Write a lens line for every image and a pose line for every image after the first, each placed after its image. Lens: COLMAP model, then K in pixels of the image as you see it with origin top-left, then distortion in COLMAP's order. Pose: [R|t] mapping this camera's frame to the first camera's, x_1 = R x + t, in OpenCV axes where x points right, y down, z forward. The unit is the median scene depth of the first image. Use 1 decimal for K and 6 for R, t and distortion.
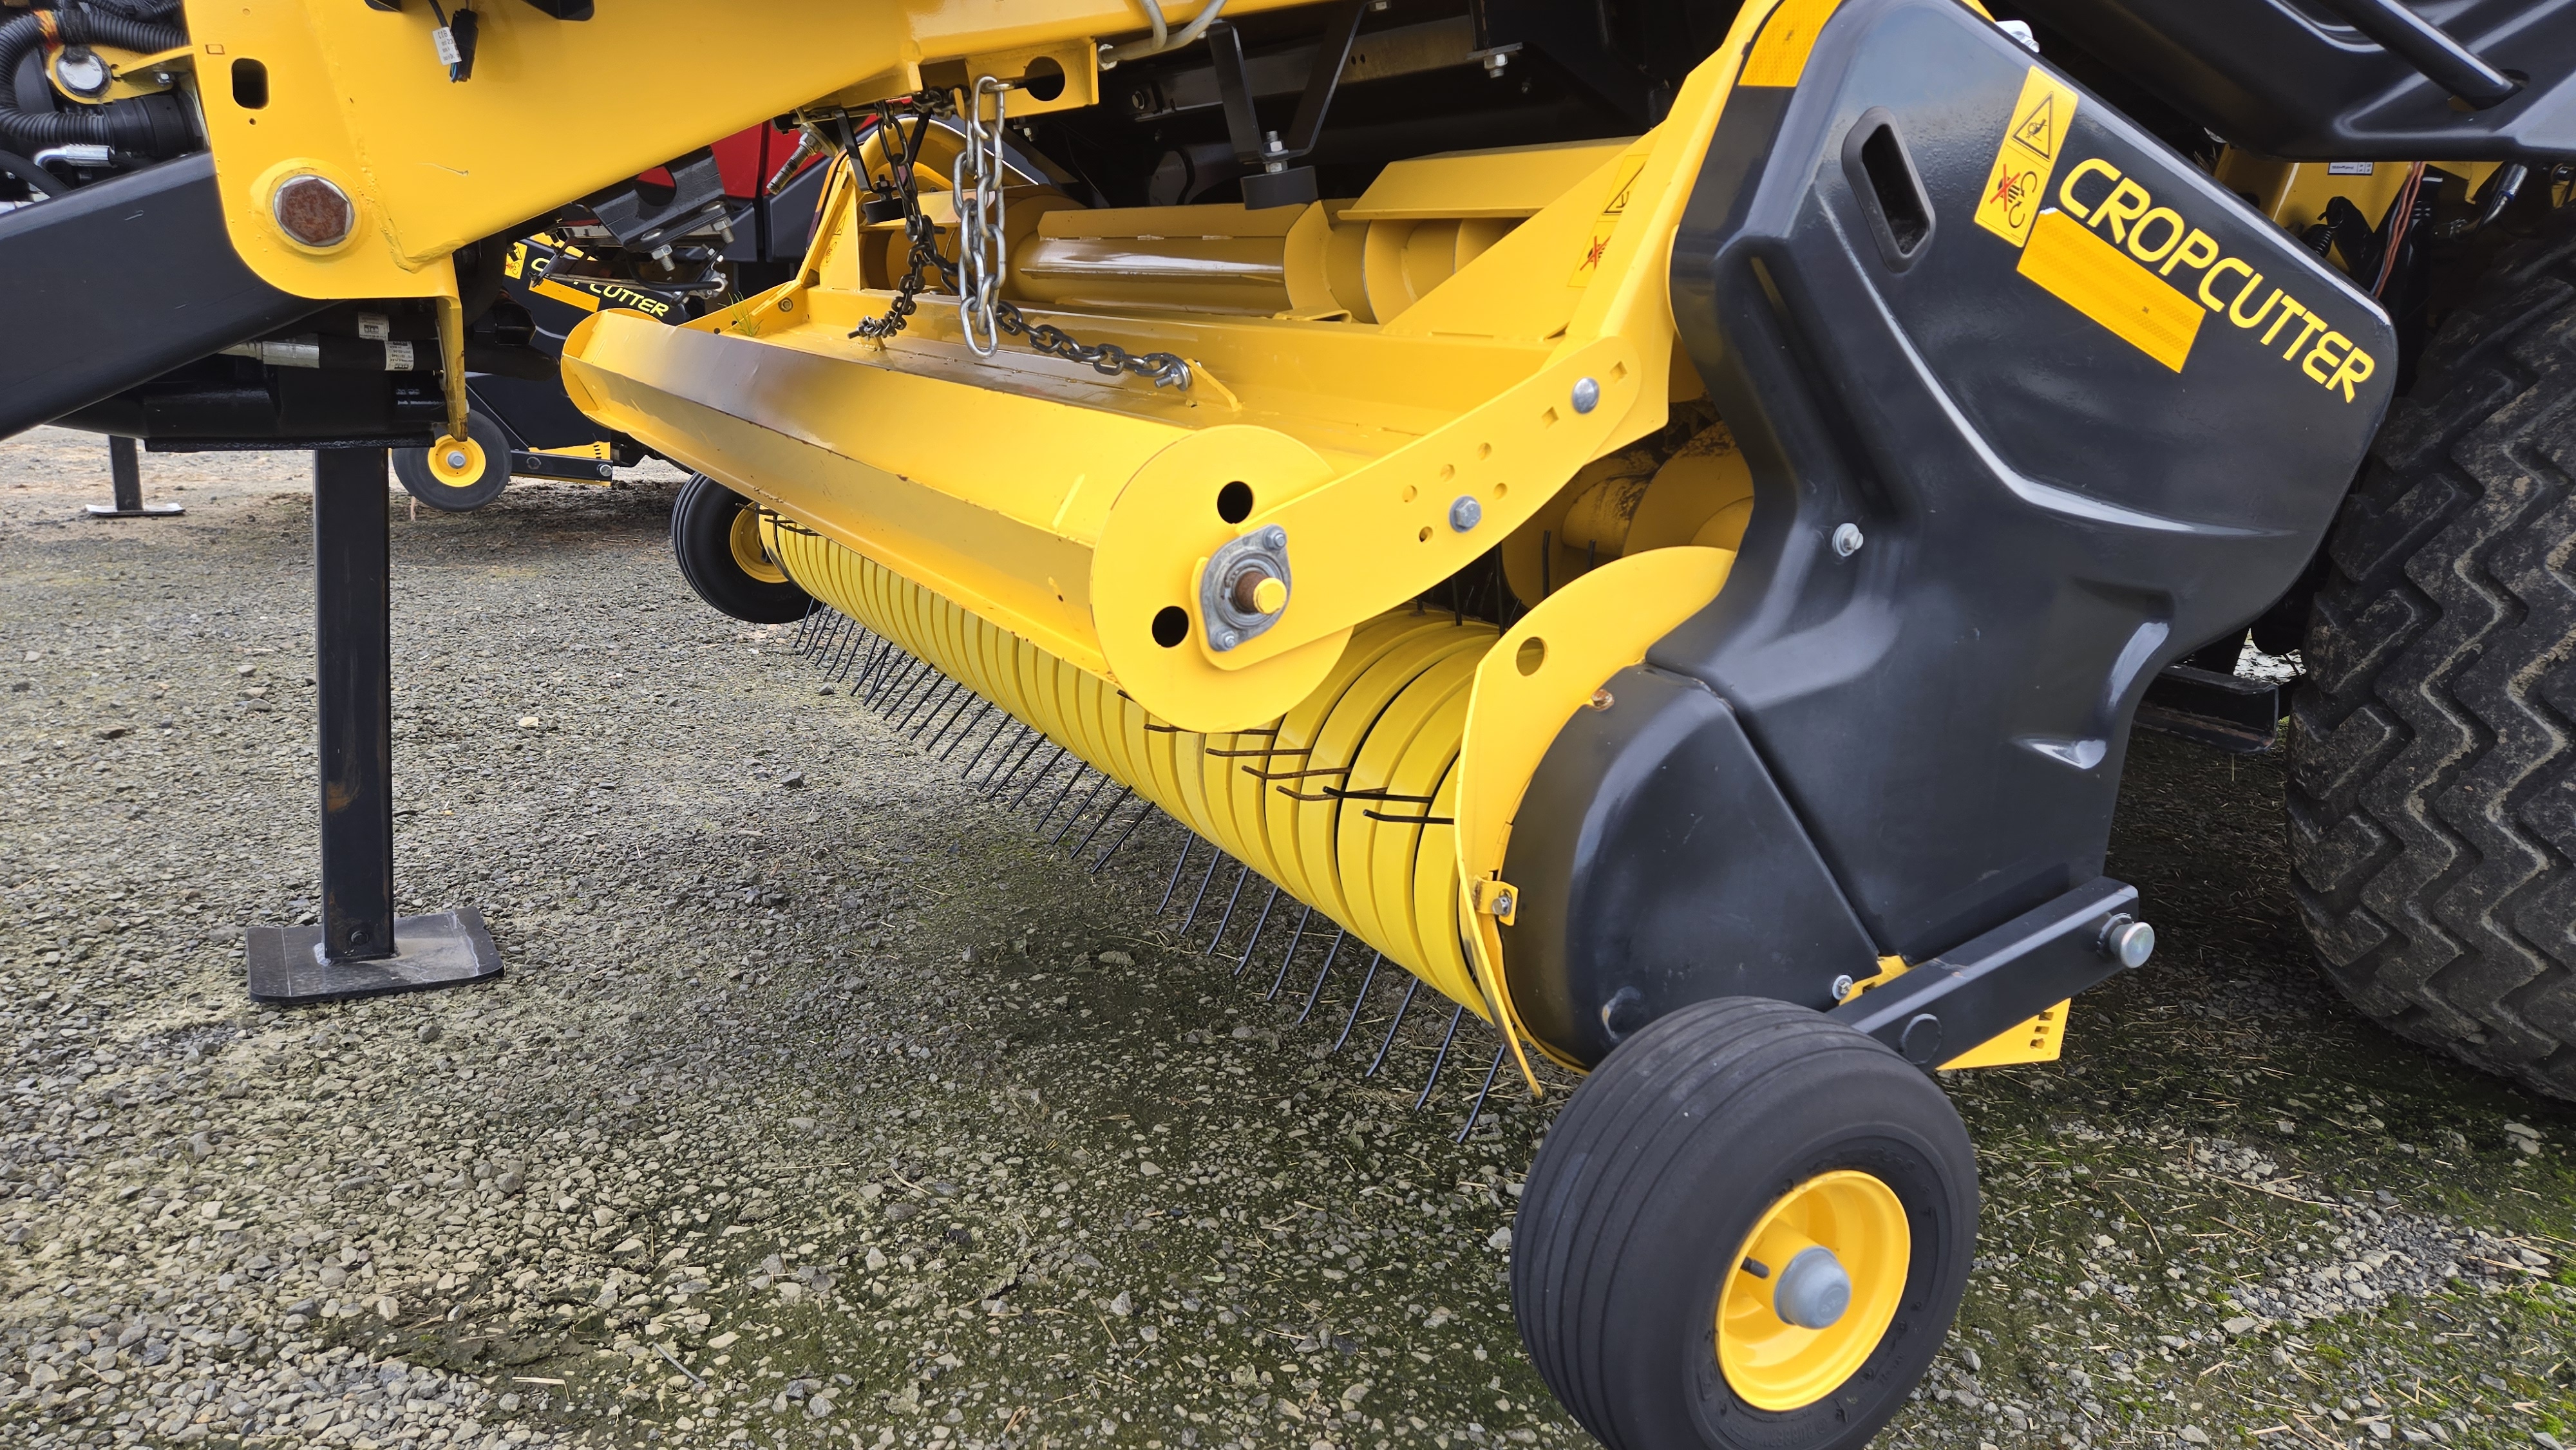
lens RADIAL K [[1652.9, 0, 1288.0], [0, 1652.9, 725.0], [0, 0, 1]] dist [0.086202, -0.073514]
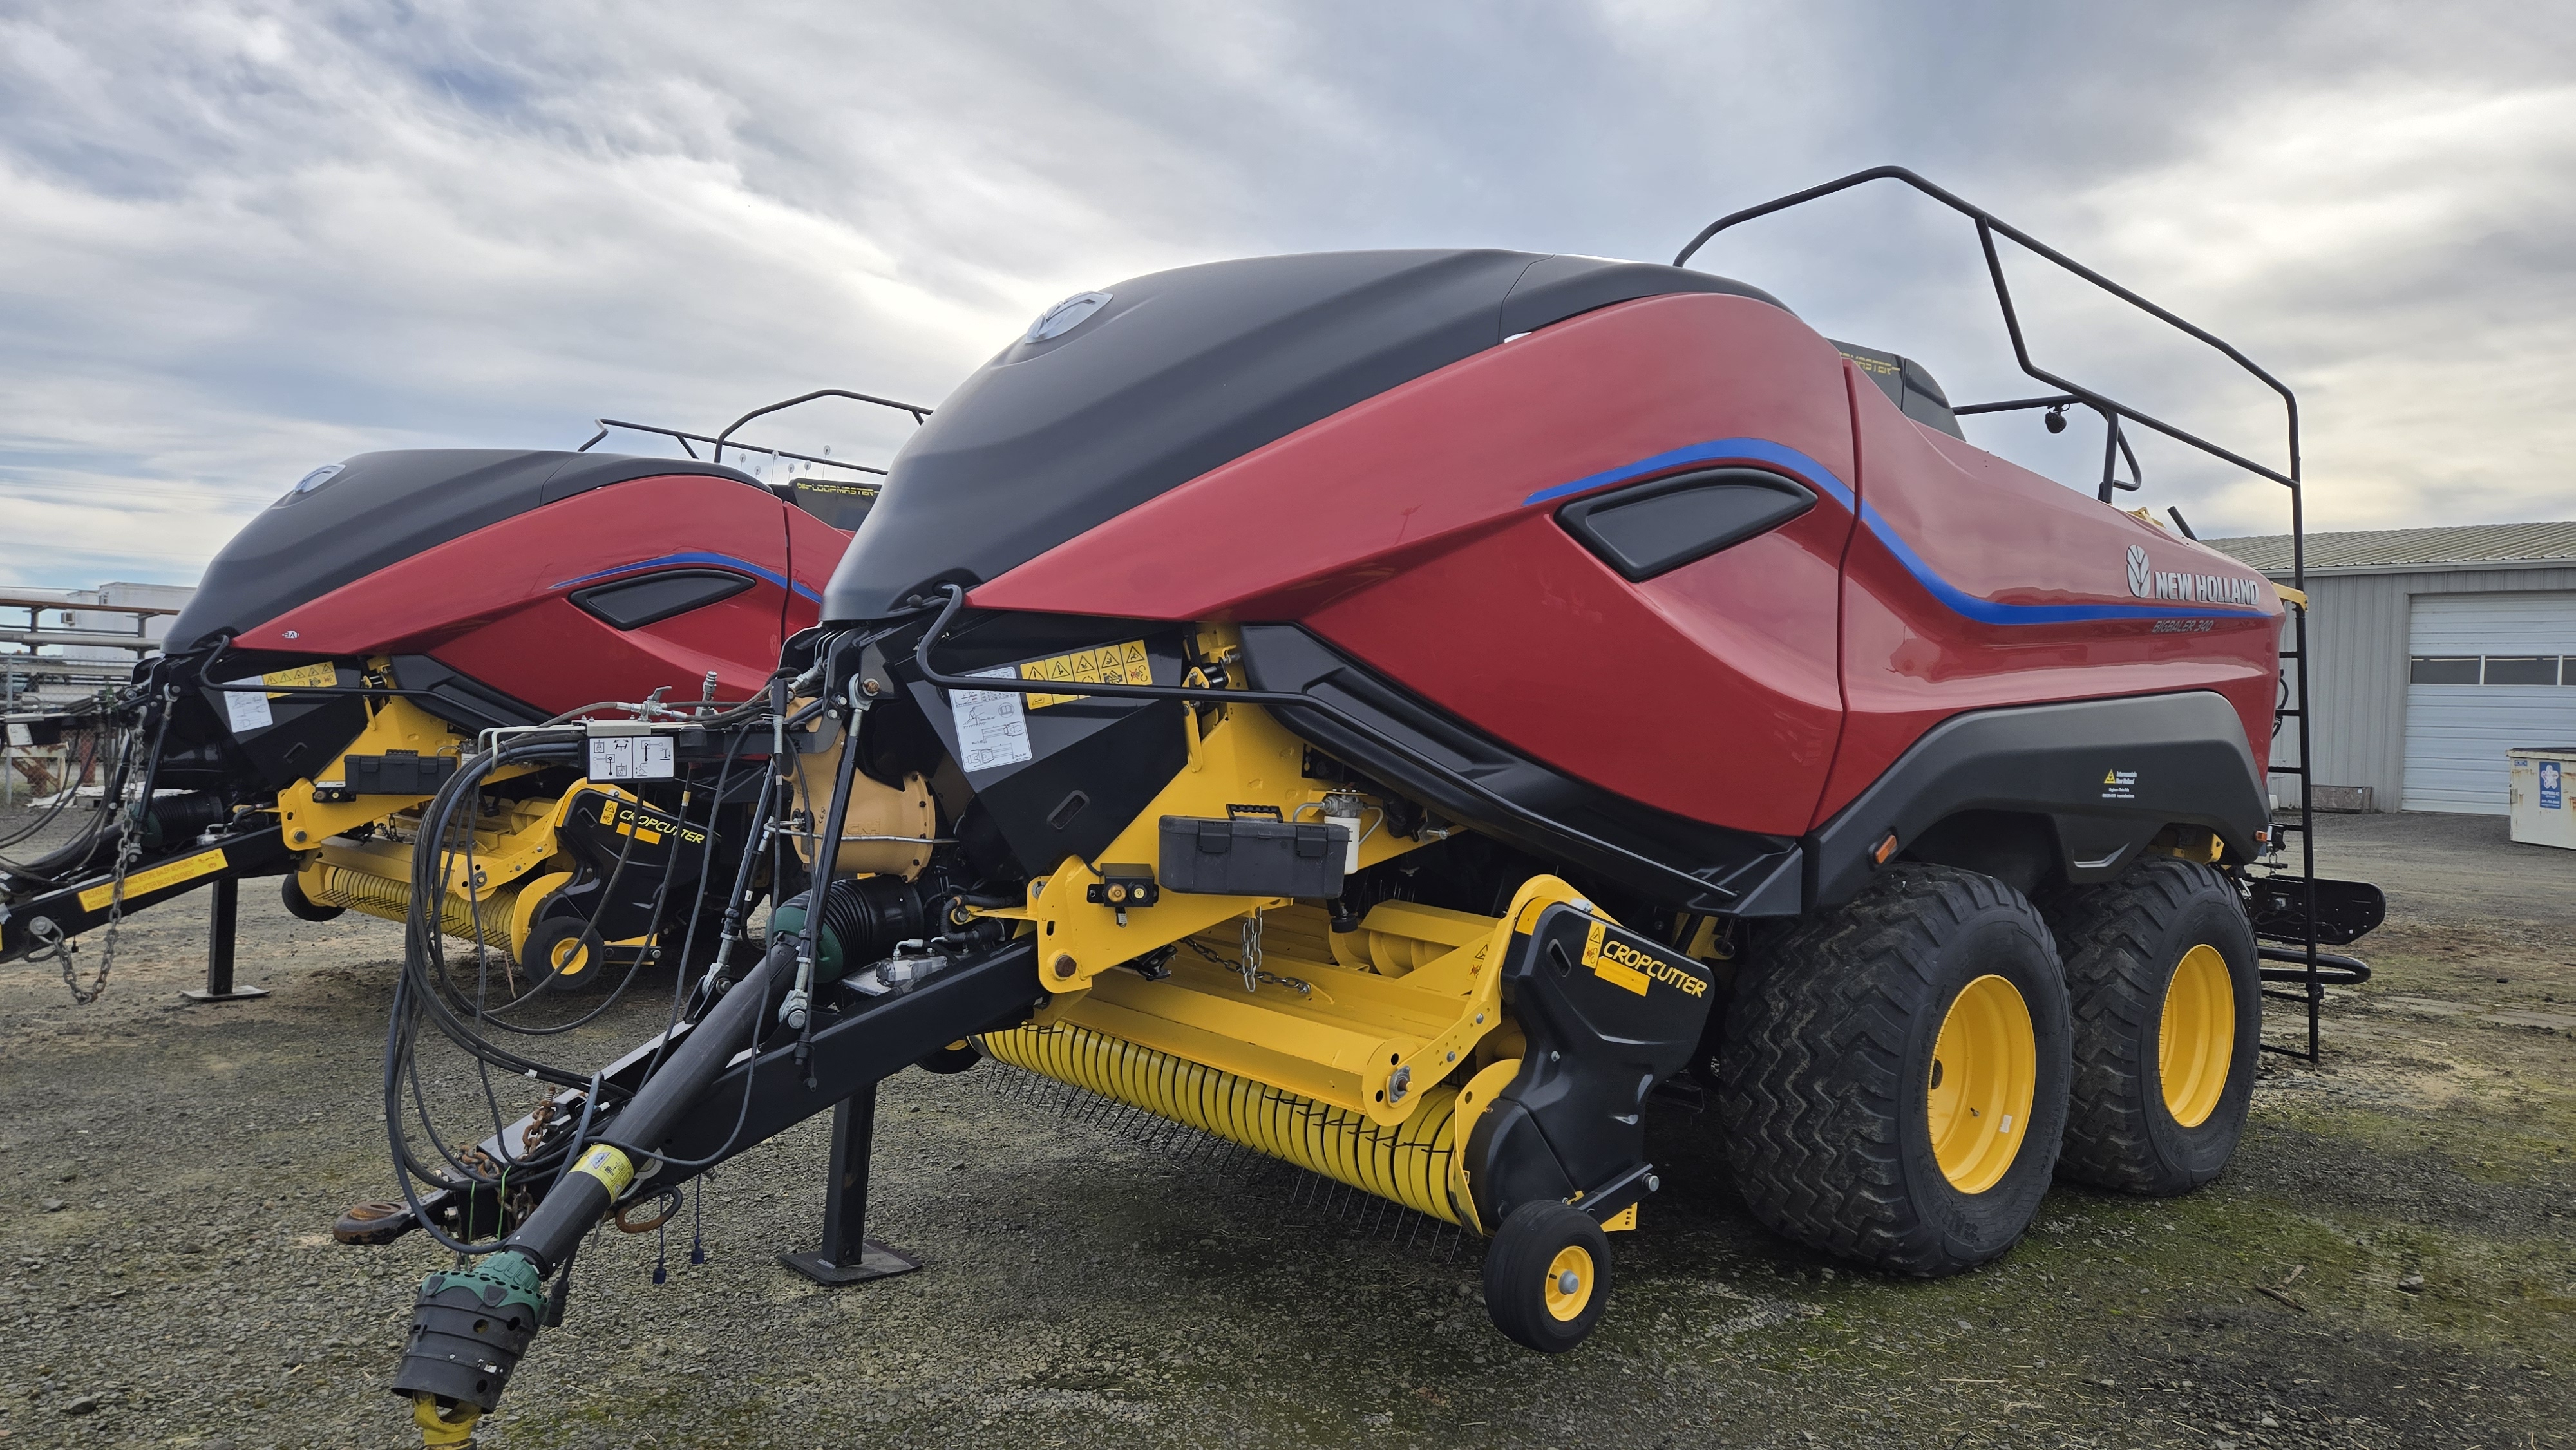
lens RADIAL K [[1675.4, 0, 1243.1], [0, 1675.4, 735.9], [0, 0, 1]] dist [0.078541, -0.075189]
pose [[0.982101, -0.008460, 0.188162, -0.593159], [0.048049, 0.977191, -0.206853, -0.047306], [-0.182121, 0.212192, 0.960108, -1.475247]]
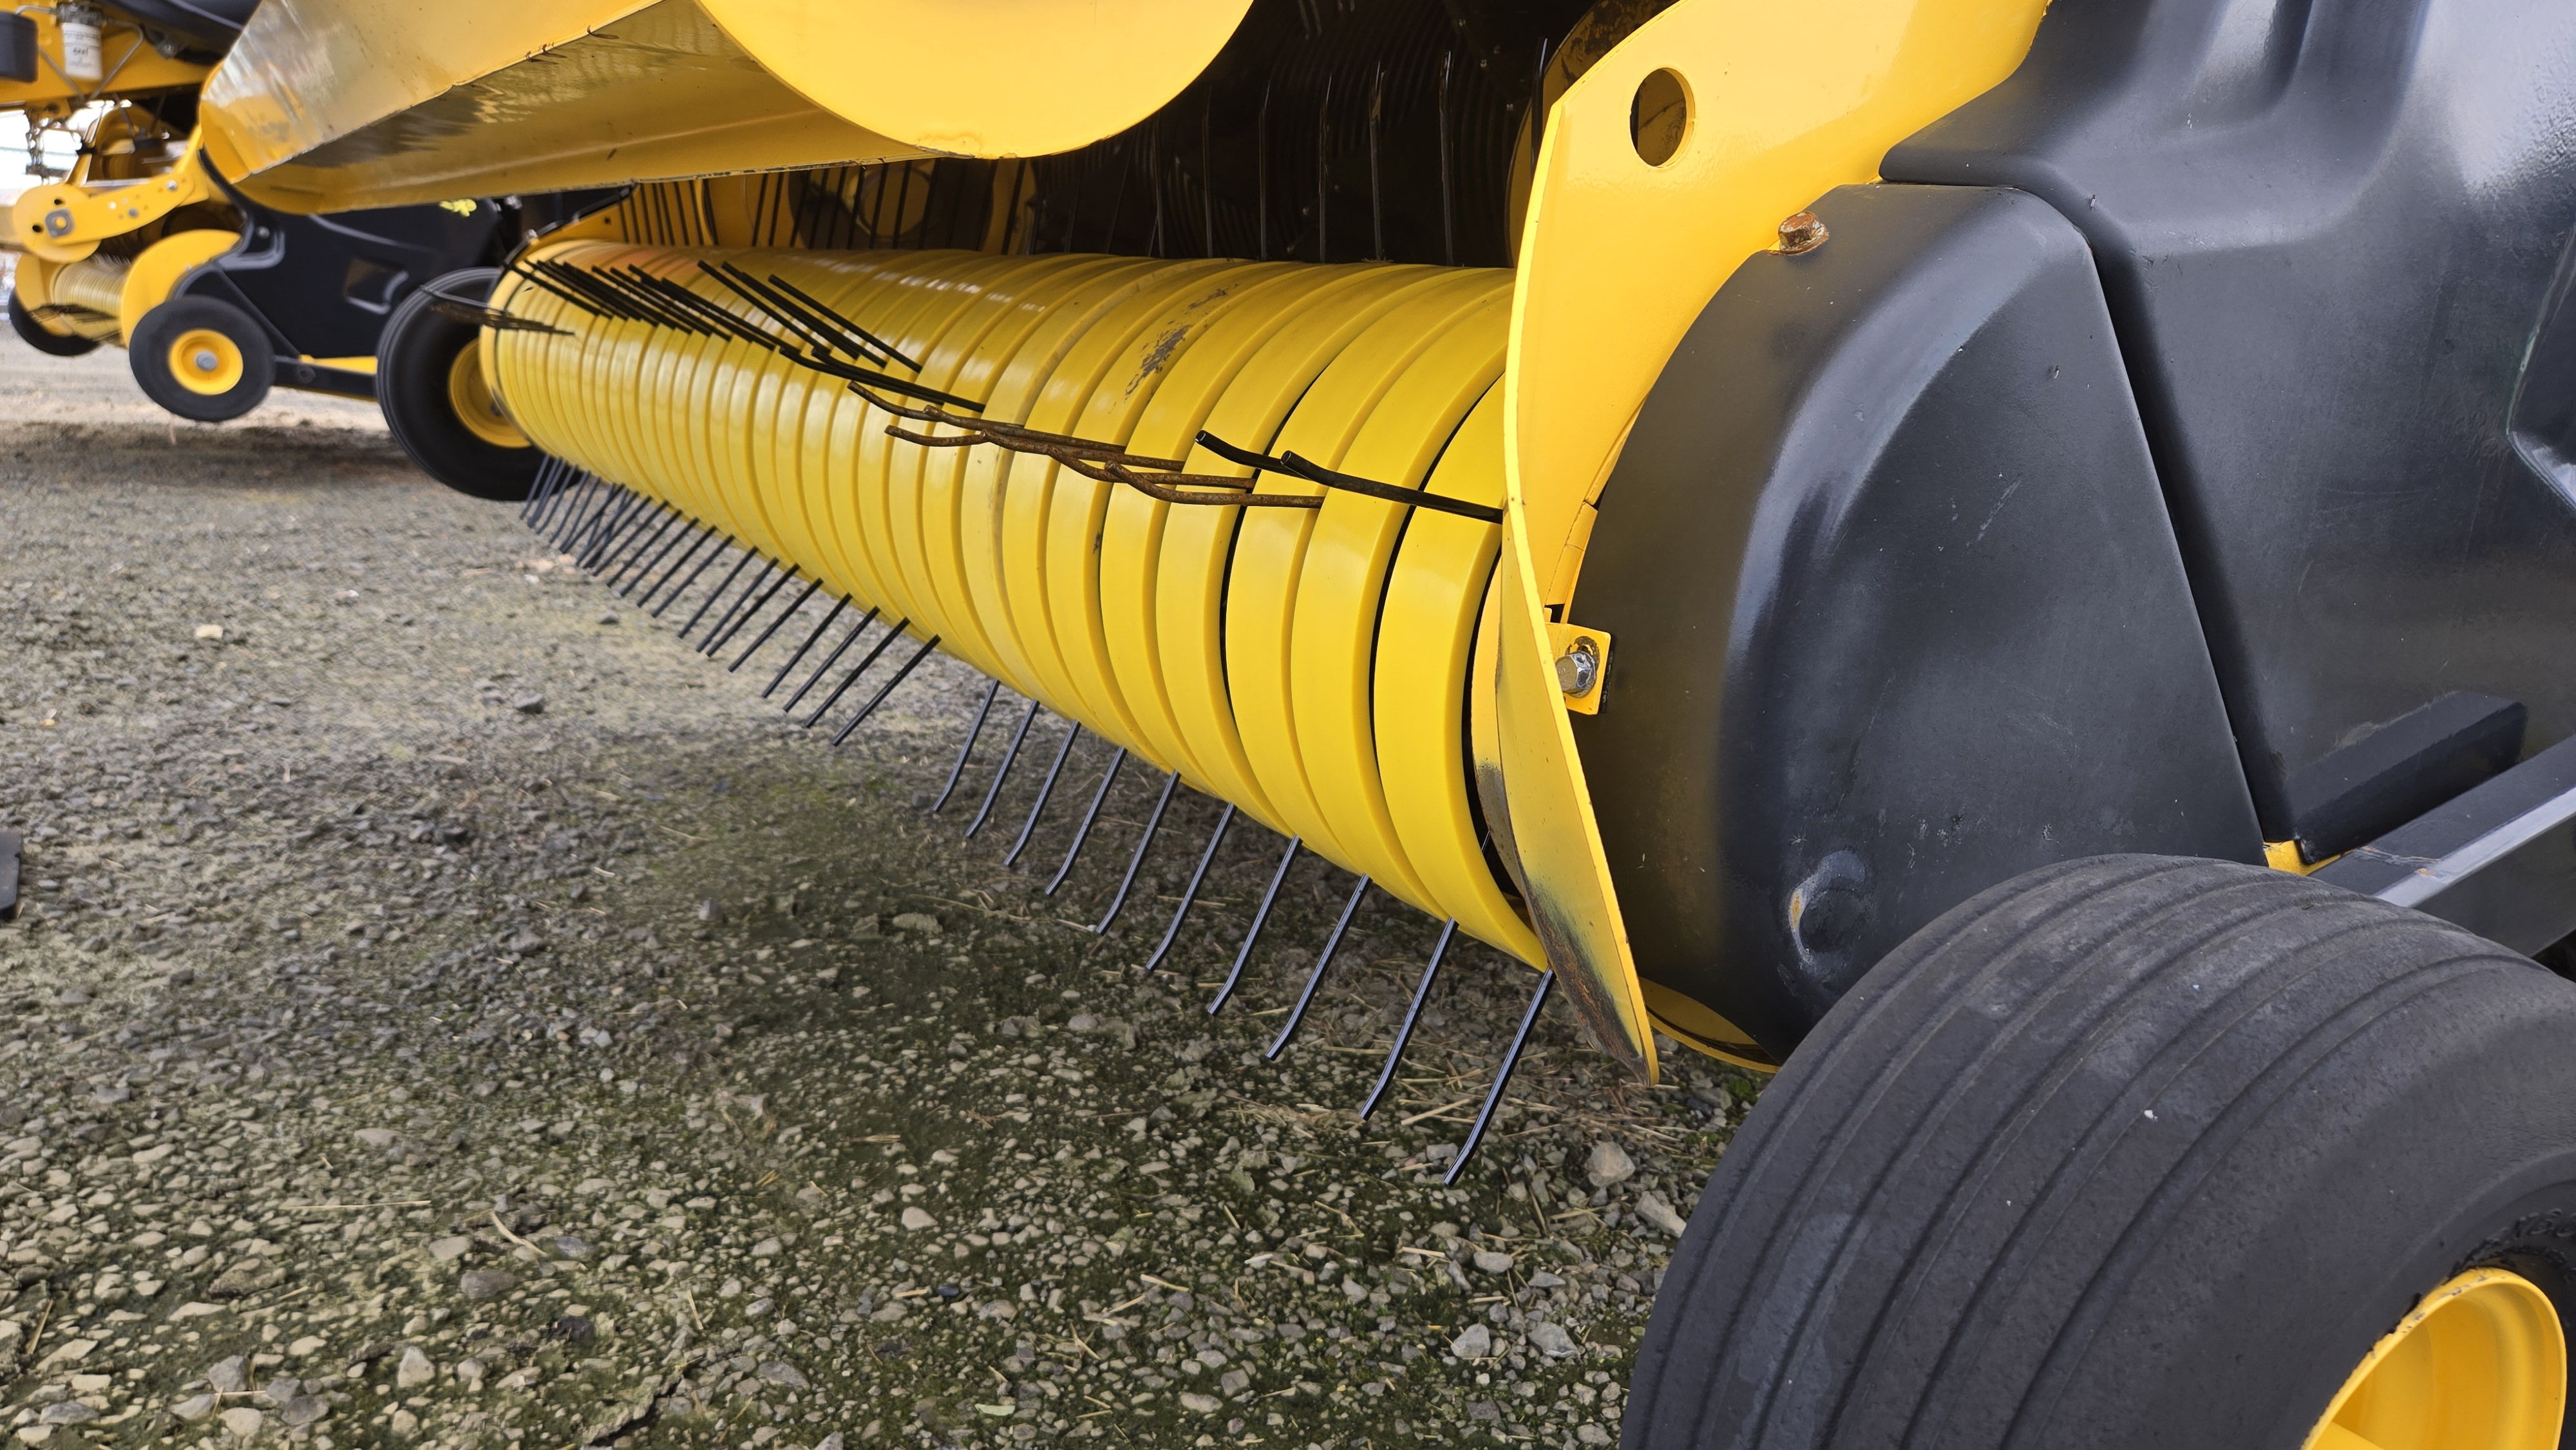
lens RADIAL K [[1675.4, 0, 1243.1], [0, 1675.4, 735.9], [0, 0, 1]] dist [0.078541, -0.075189]
pose [[0.998979, 0.028733, 0.034870, 0.013783], [-0.028179, 0.999470, -0.016293, 0.090372], [-0.035320, 0.015294, 0.999259, 0.351975]]
